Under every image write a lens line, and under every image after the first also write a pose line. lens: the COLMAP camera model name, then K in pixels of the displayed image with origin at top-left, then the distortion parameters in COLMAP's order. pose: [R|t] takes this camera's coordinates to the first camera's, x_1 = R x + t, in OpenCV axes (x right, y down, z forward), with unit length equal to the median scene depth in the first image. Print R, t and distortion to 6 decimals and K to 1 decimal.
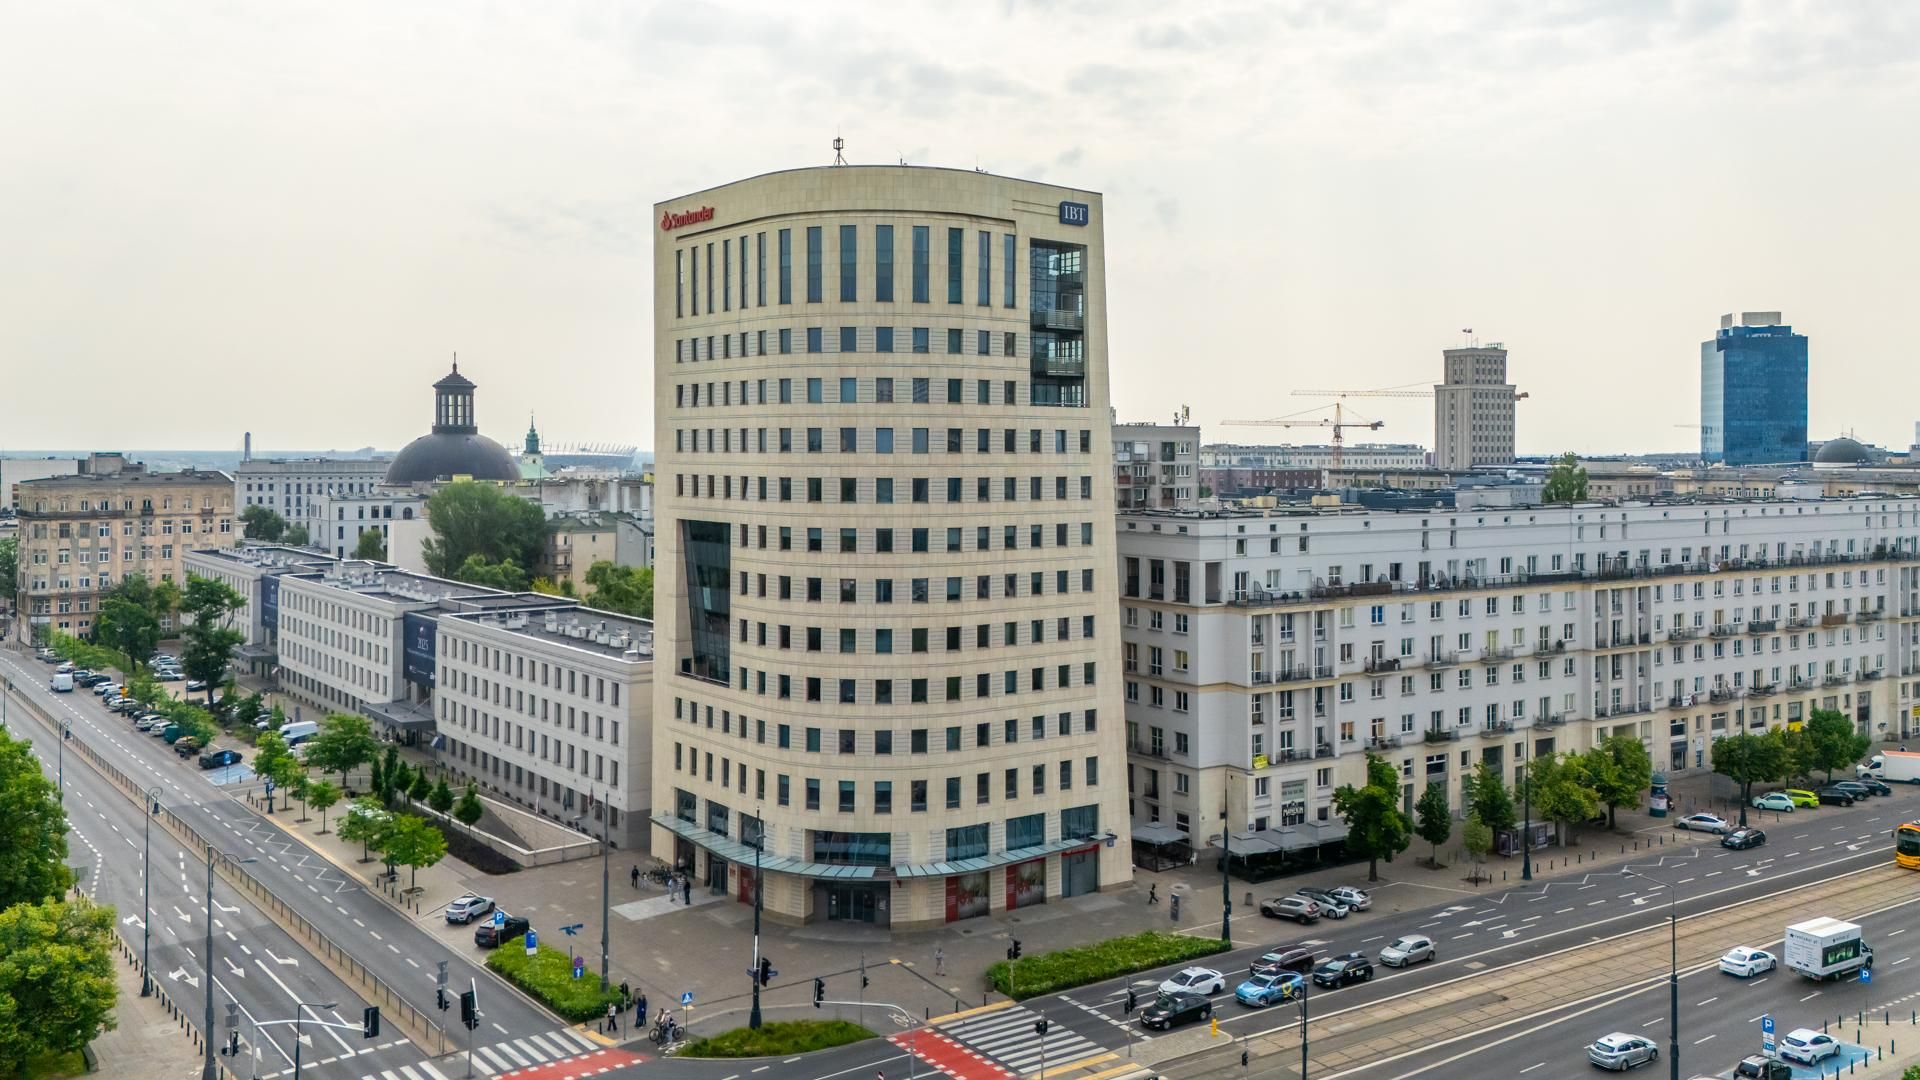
lens RADIAL K [[1527.7, 0, 963.5], [0, 1527.7, 469.5], [0, 0, 1]] dist [0.084254, -0.079254]
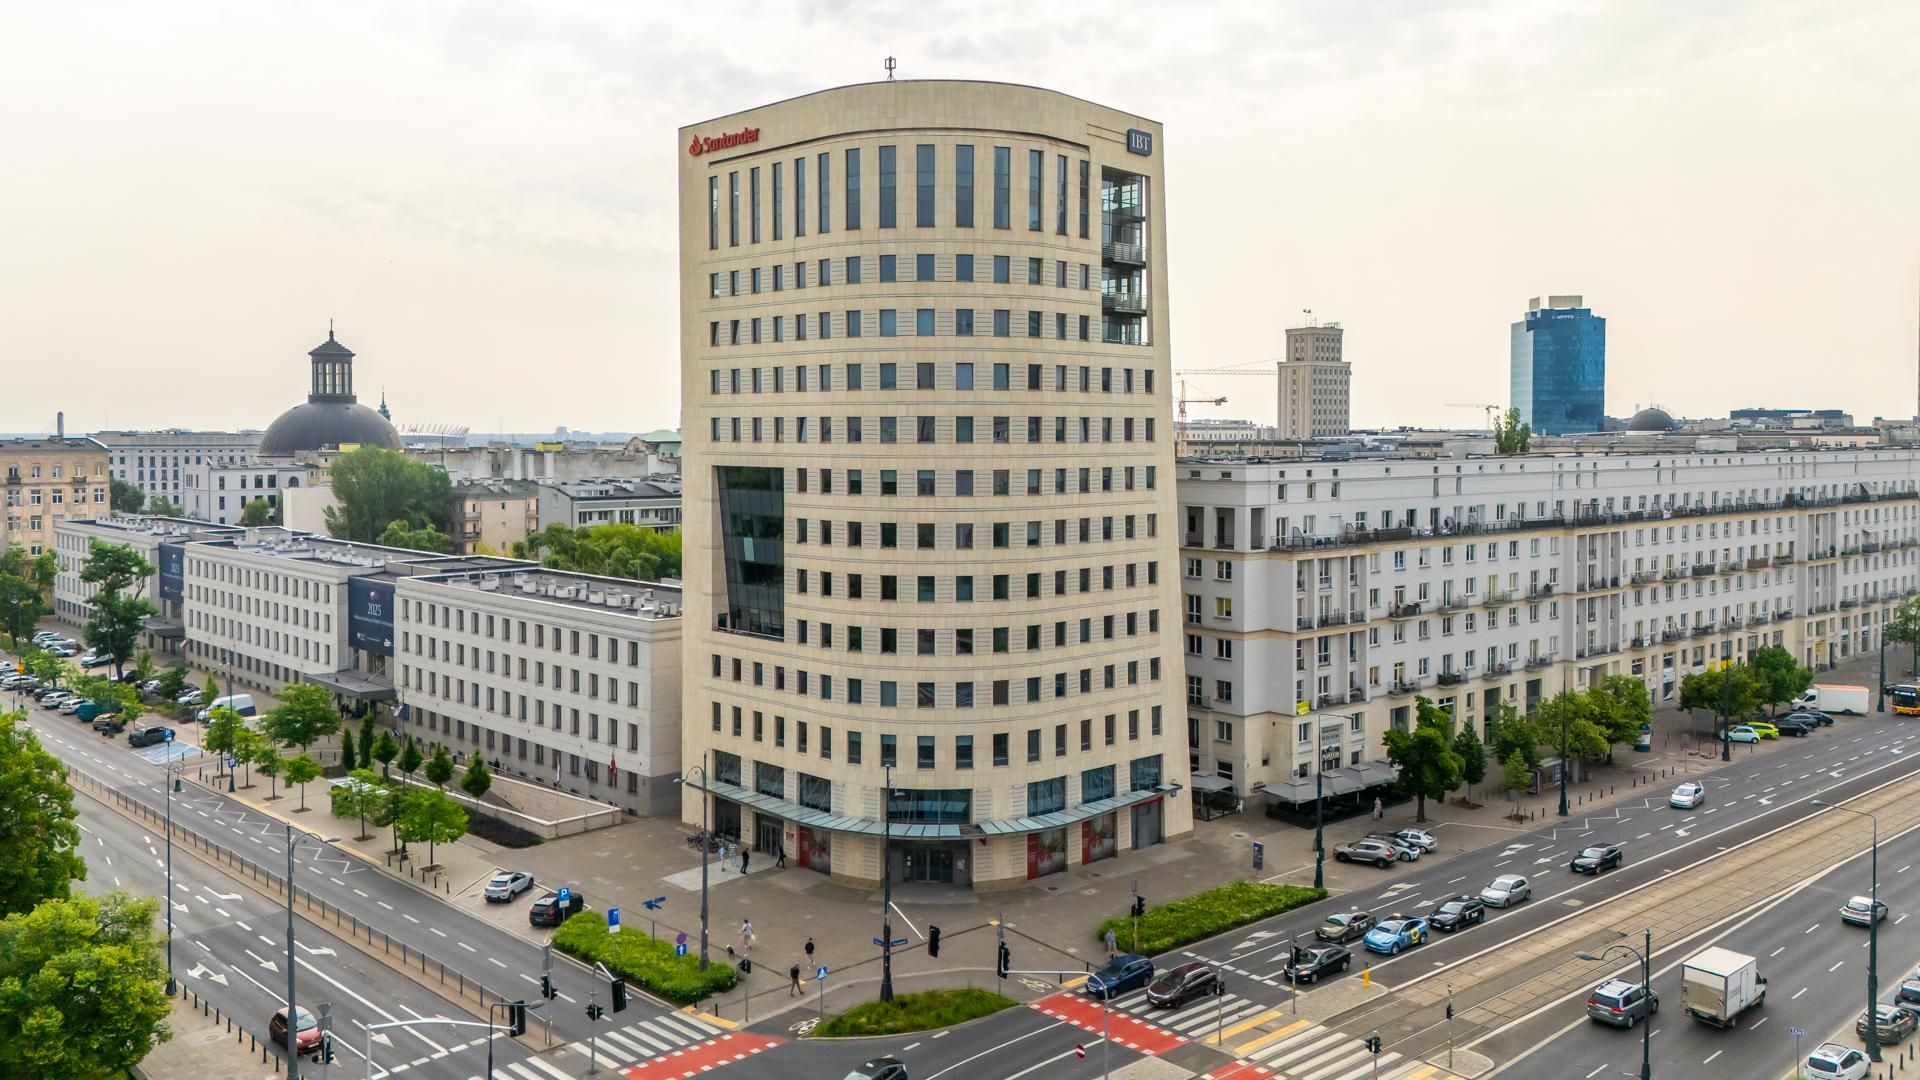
lens RADIAL K [[1444.6, 0, 961.9], [0, 1444.6, 492.4], [0, 0, 1]] dist [0.091223, -0.095149]
pose [[0.992634, -0.007427, 0.120923, -0.150192], [0.003914, 0.999564, 0.029264, 0.024667], [-0.121087, -0.028575, 0.992230, 0.106024]]
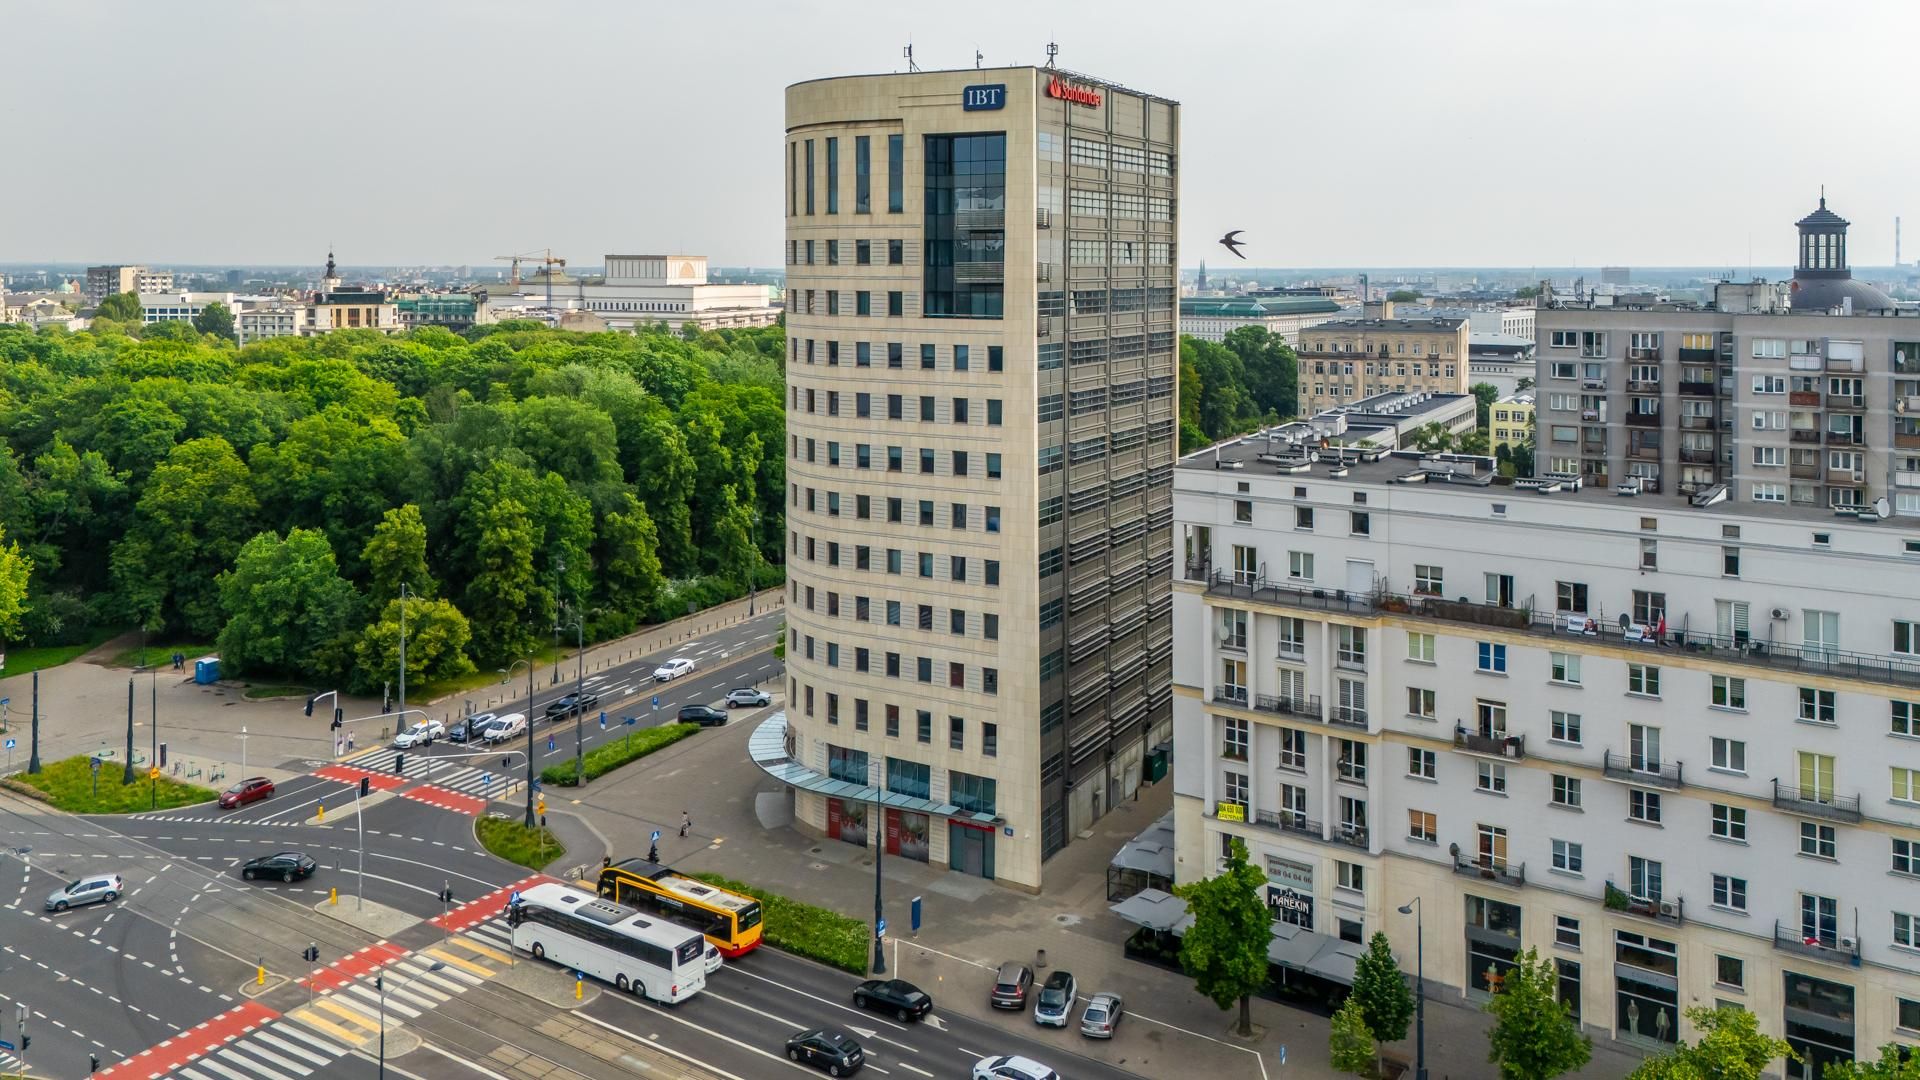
lens RADIAL K [[1470.6, 0, 964.0], [0, 1470.6, 304.6], [0, 0, 1]] dist [0.034694, -0.015118]
pose [[0.390076, 0.021710, -0.920527, 0.845238], [-0.010705, 0.999761, 0.019043, -0.065173], [0.920720, 0.002426, 0.390215, 0.665223]]
